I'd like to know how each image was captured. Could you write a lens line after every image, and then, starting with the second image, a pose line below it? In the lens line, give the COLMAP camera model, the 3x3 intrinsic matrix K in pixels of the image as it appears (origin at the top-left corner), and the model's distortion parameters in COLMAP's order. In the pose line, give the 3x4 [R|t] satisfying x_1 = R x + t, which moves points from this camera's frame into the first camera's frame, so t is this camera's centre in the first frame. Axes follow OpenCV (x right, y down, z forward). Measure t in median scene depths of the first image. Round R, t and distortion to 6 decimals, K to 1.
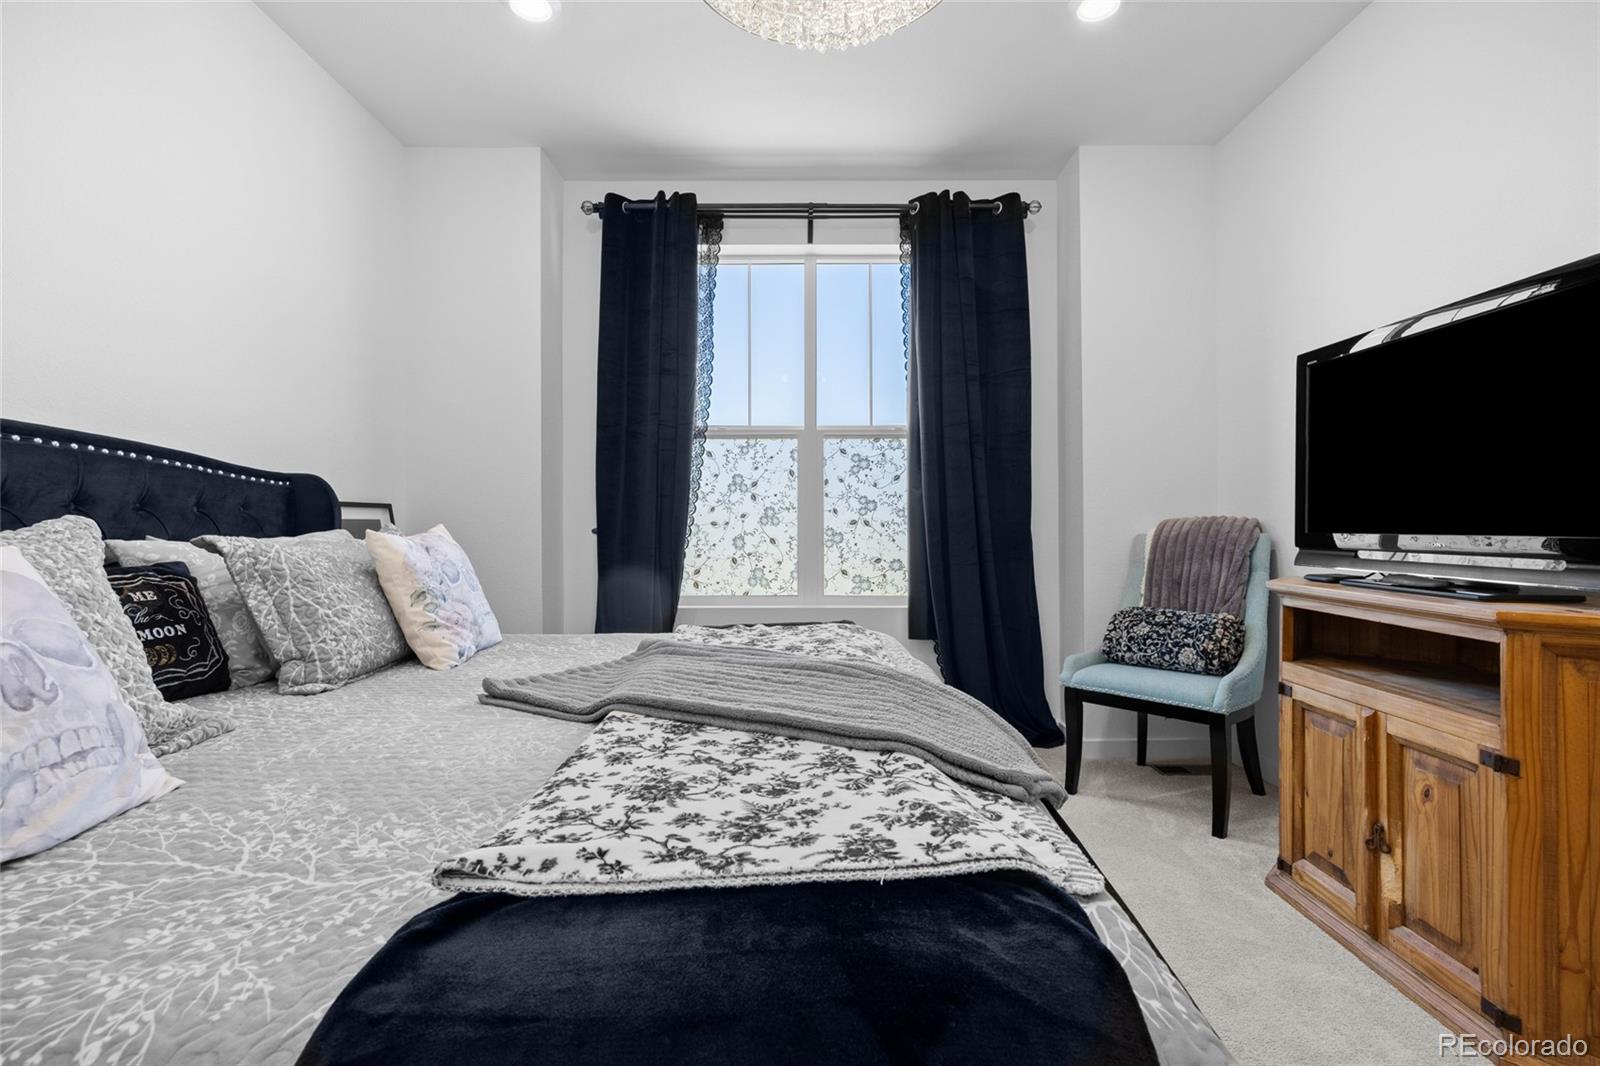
lens RADIAL K [[718.4, 0, 803.9], [0, 718.4, 515.8], [0, 0, 1]] dist [0.001632, 0.000978]
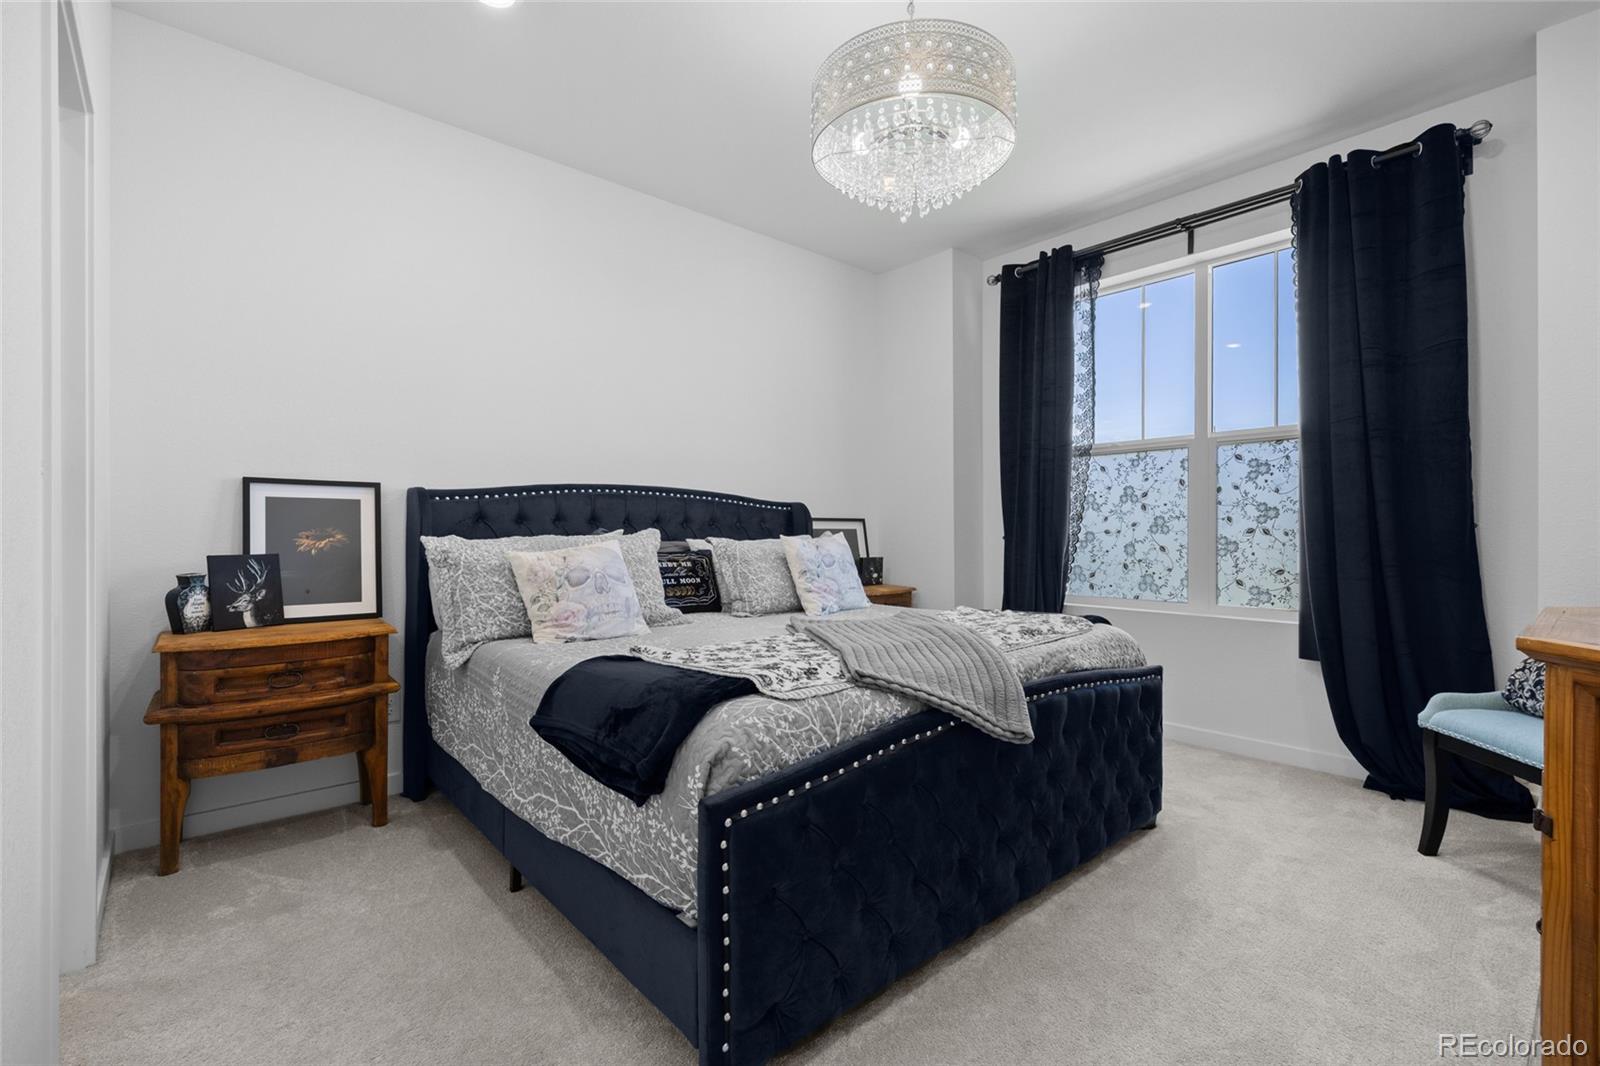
lens RADIAL K [[718.2, 0, 800.0], [0, 718.2, 533.0], [0, 0, 1]] dist [0.000973, 0.000589]
pose [[0.653838, 0.003202, -0.756628, 0.419658], [0.007186, 0.999920, 0.010442, -0.002344], [0.756600, -0.012264, 0.653763, -0.079288]]
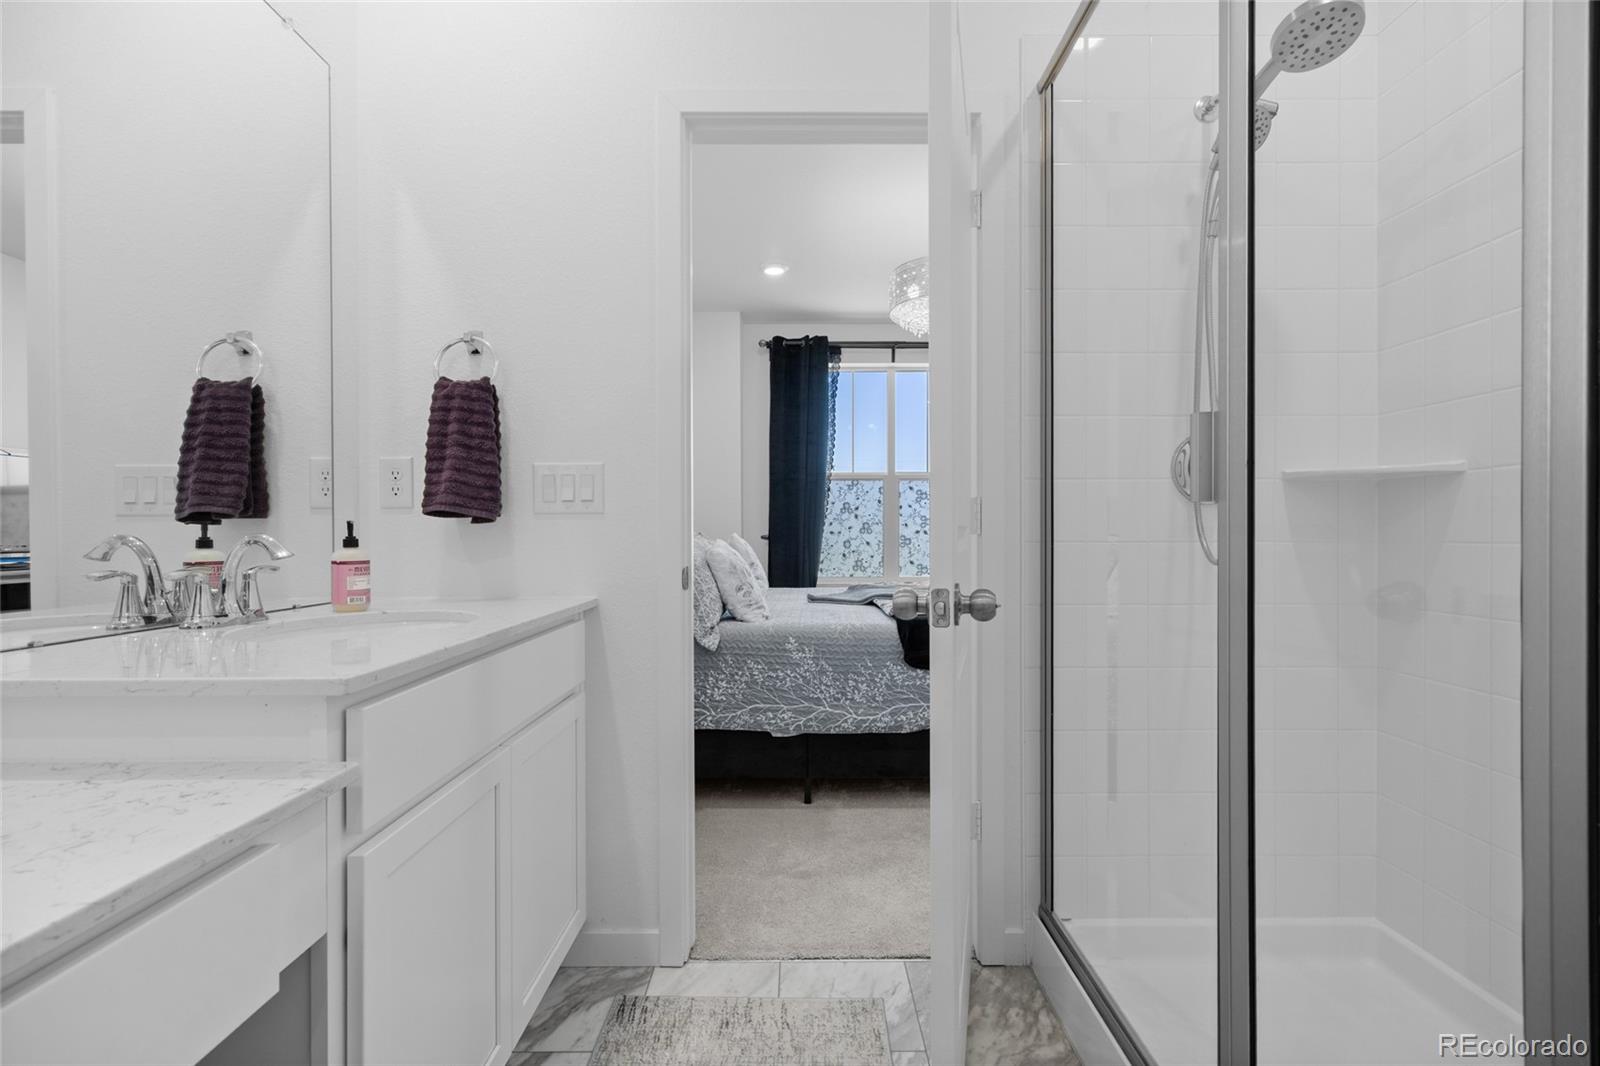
lens RADIAL K [[718.2, 0, 800.0], [0, 718.2, 533.0], [0, 0, 1]] dist [0.000973, 0.000589]
pose [[0.999997, 0.000158, 0.002564, -0.211292], [-0.000185, 0.999948, 0.010231, -0.005155], [-0.002562, -0.010231, 0.999944, -0.658166]]
